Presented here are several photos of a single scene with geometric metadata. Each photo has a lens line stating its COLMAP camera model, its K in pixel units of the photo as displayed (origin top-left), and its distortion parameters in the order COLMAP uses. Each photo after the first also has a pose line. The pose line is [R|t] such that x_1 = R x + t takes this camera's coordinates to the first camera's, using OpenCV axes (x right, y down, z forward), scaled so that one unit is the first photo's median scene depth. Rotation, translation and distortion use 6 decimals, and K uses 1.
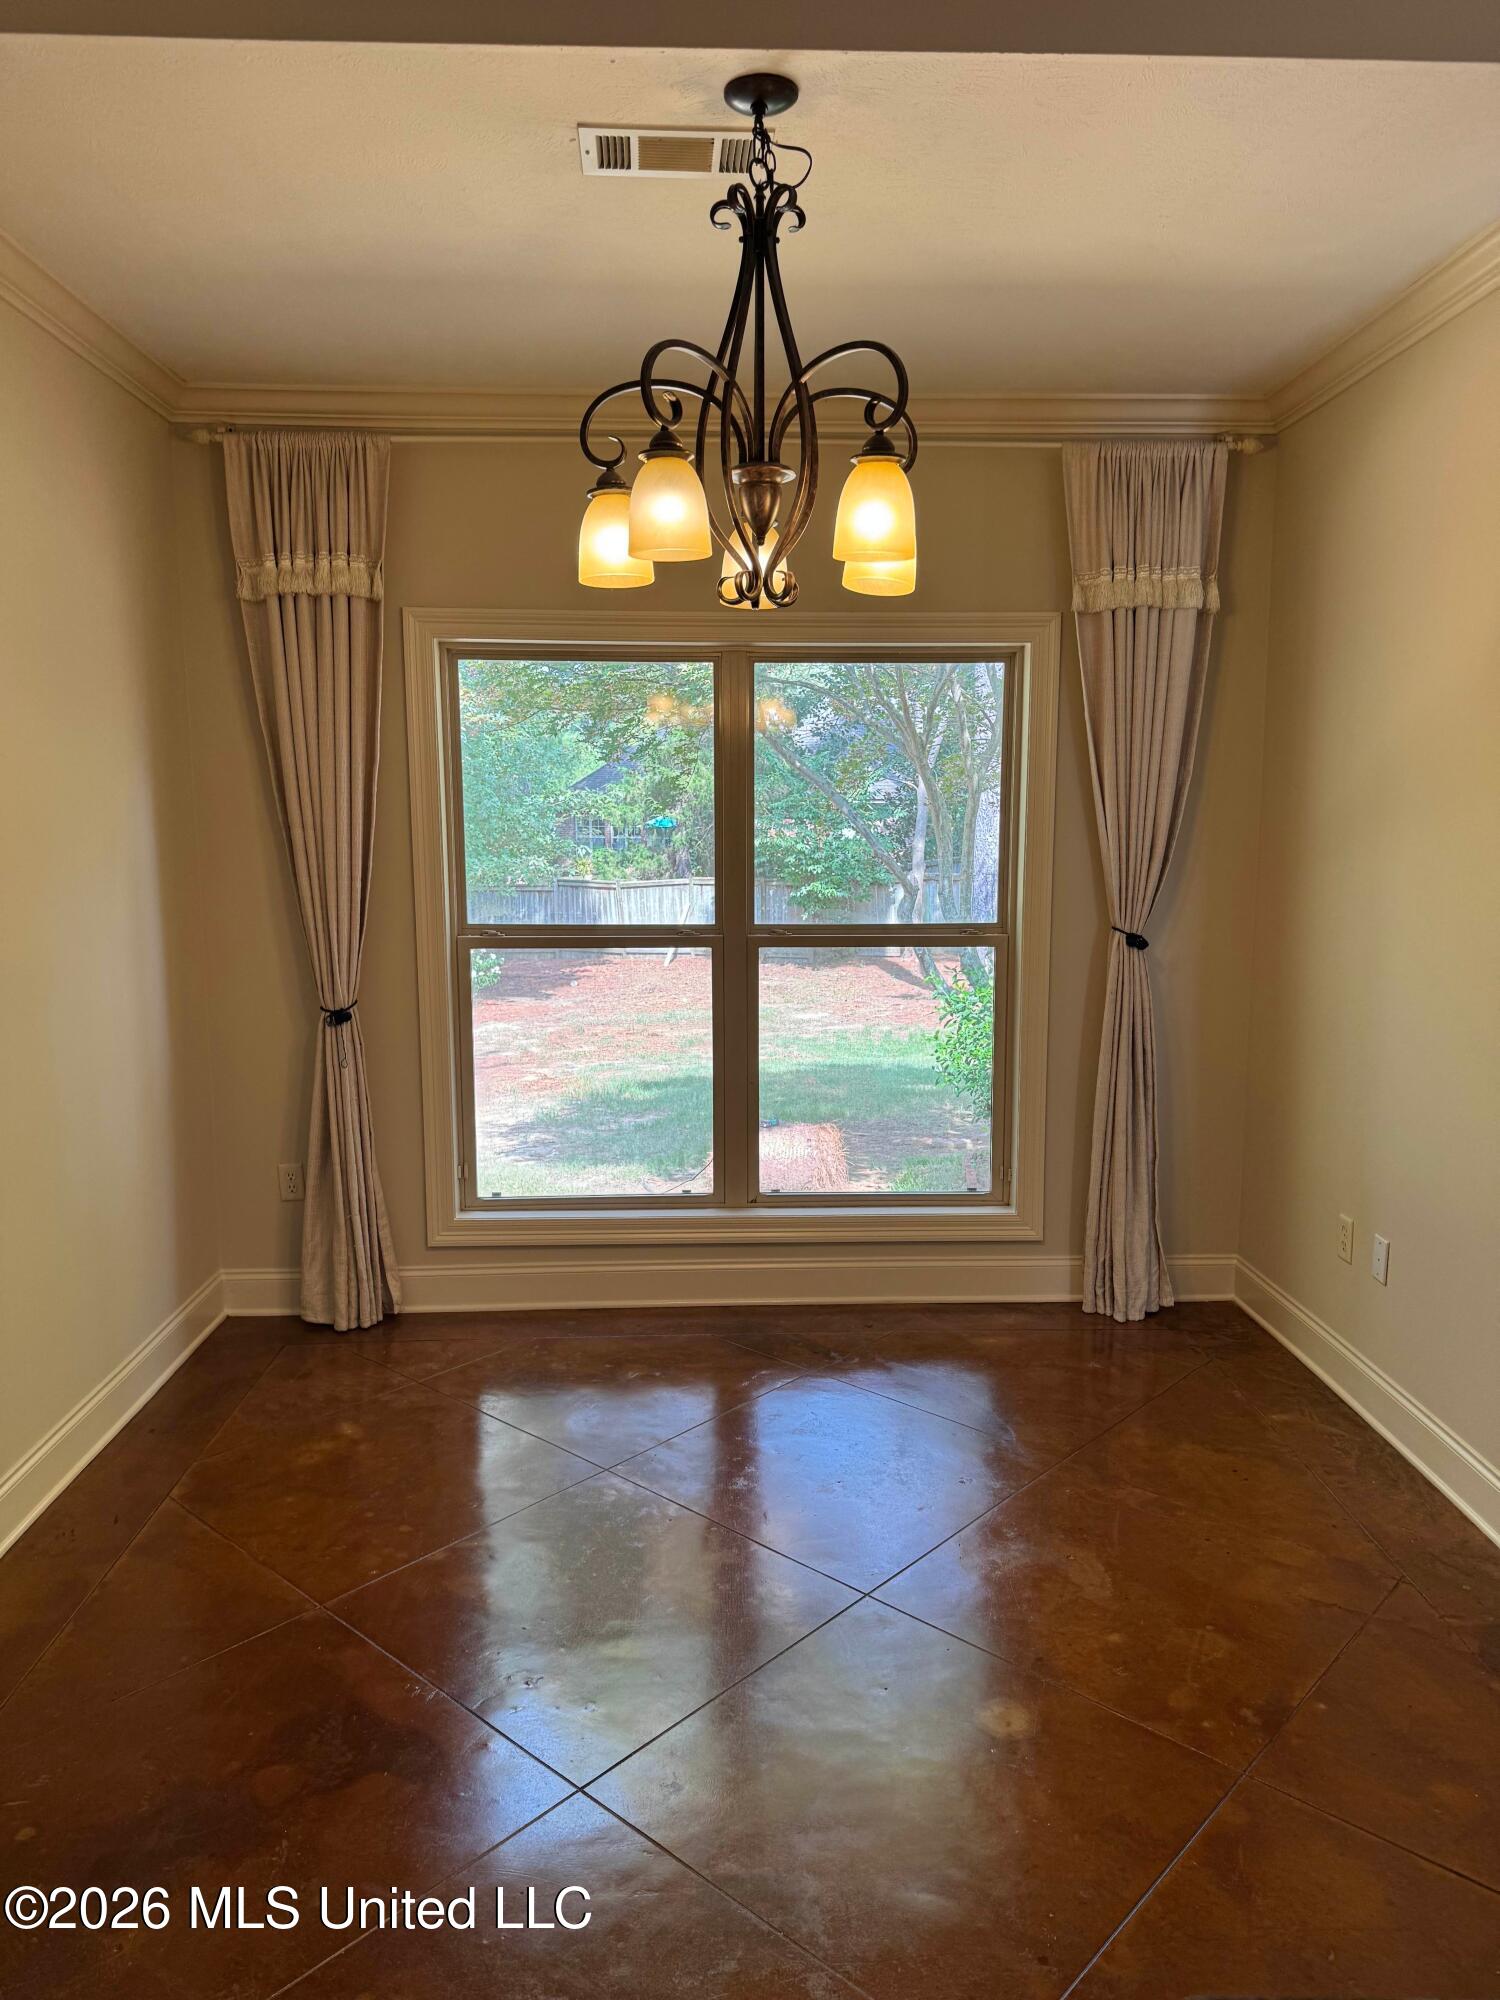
lens RADIAL K [[1406.5, 0, 747.2], [0, 1406.5, 1010.2], [0, 0, 1]] dist [0.028045, -0.040185]
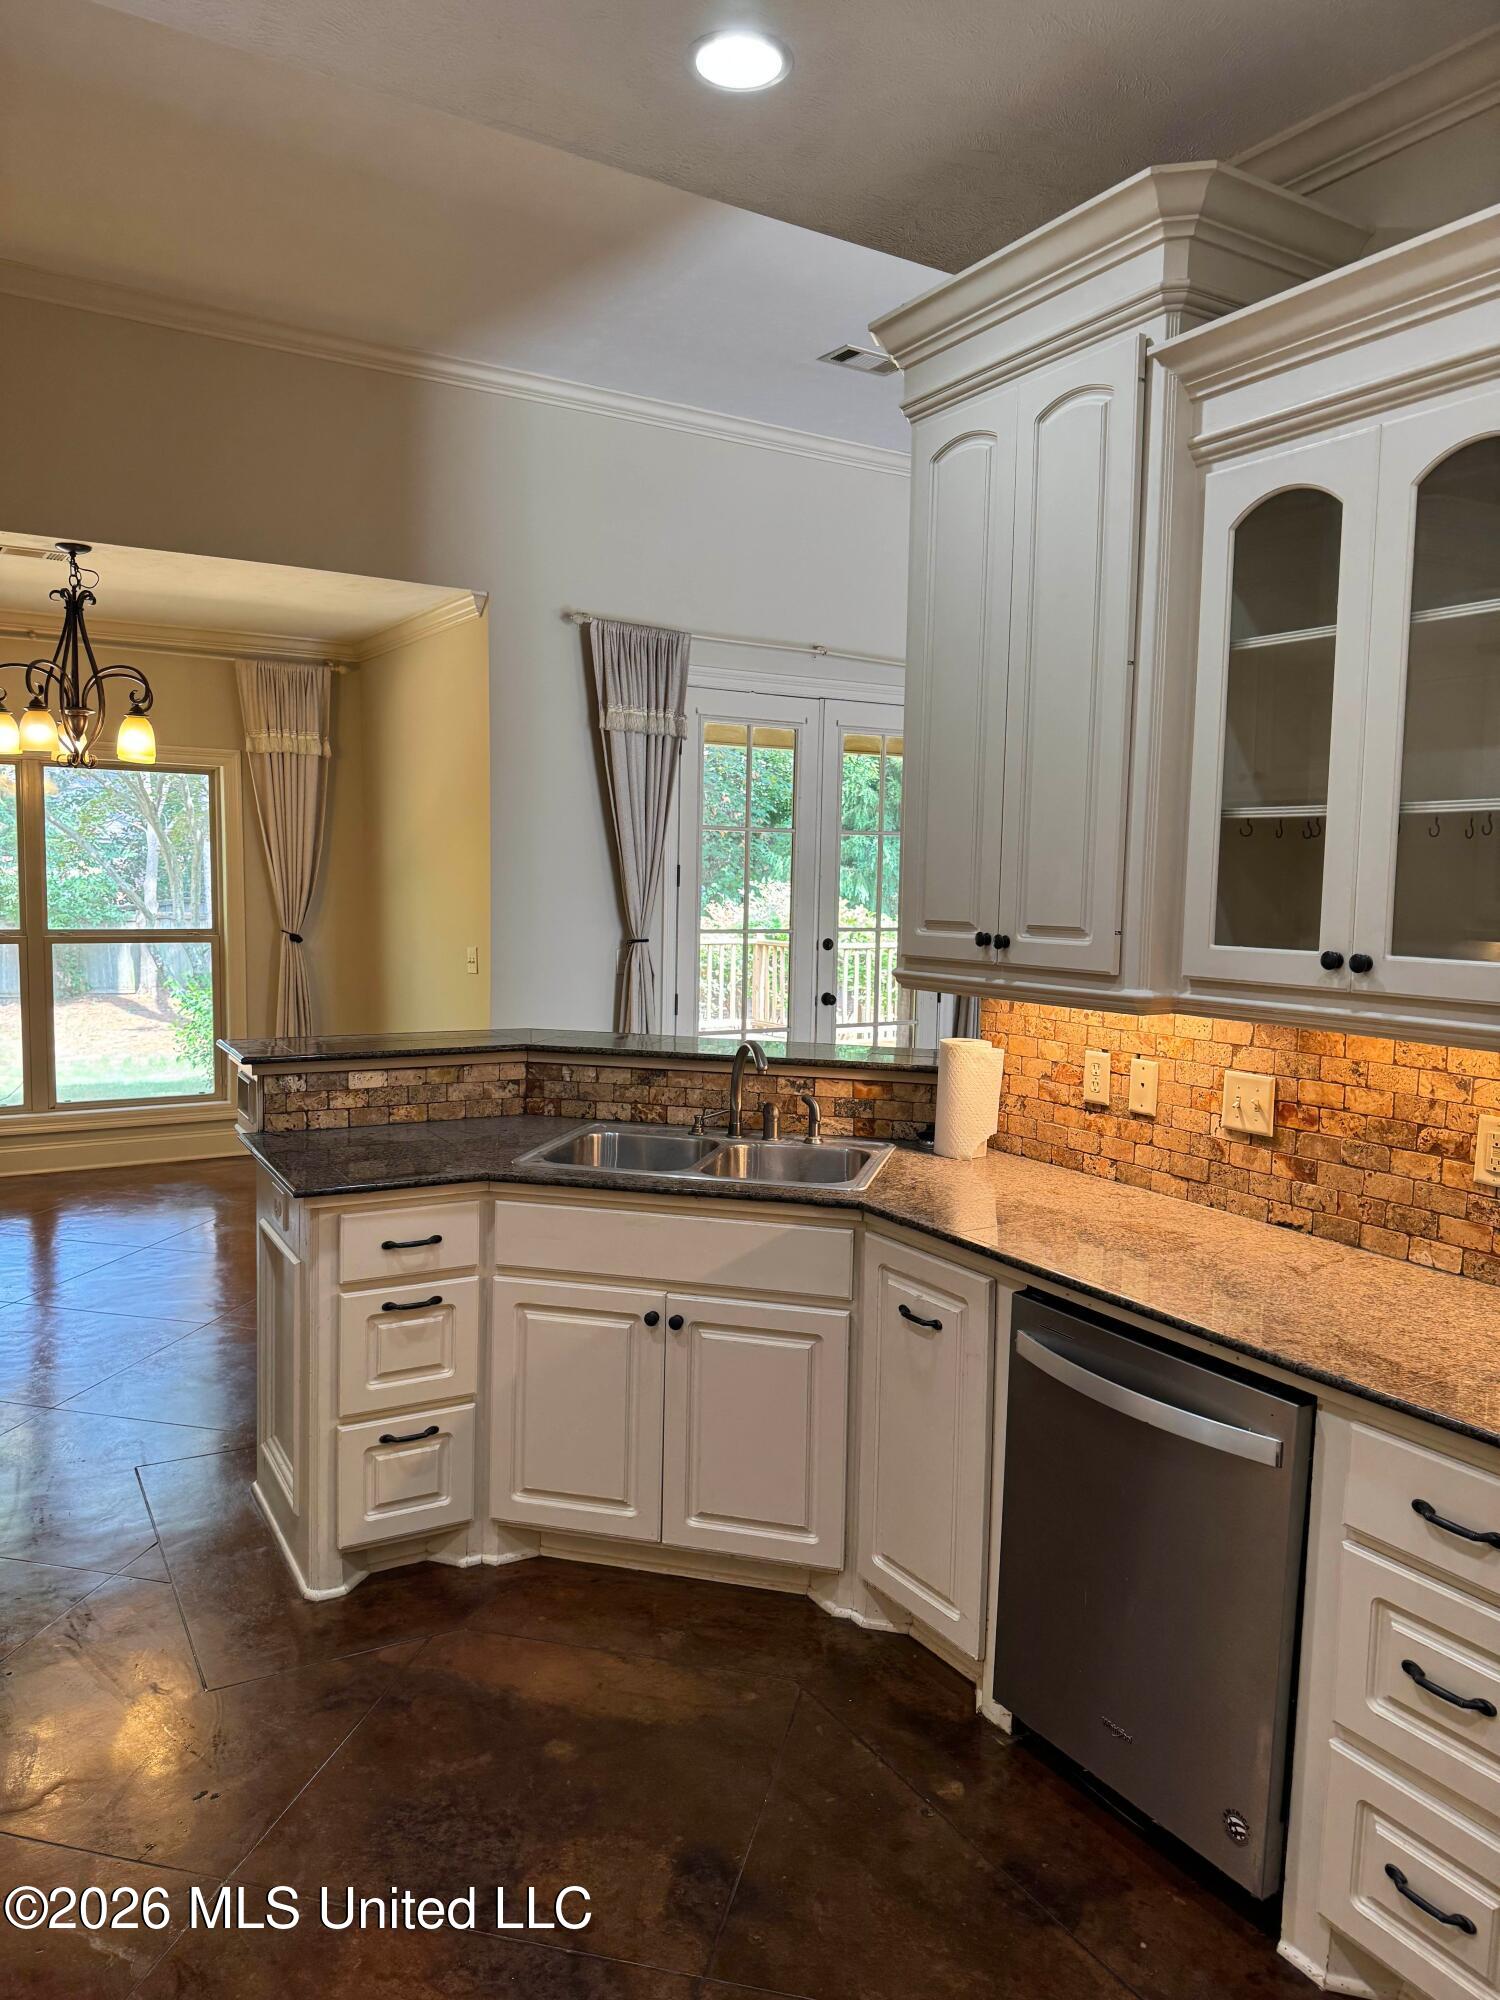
lens RADIAL K [[1406.5, 0, 754.5], [0, 1406.5, 1019.3], [0, 0, 1]] dist [0.028045, -0.040185]
pose [[0.865201, -0.033405, 0.500311, -0.115112], [0.045698, 0.998879, -0.012334, 0.103604], [-0.499339, 0.033534, 0.865758, -0.833653]]
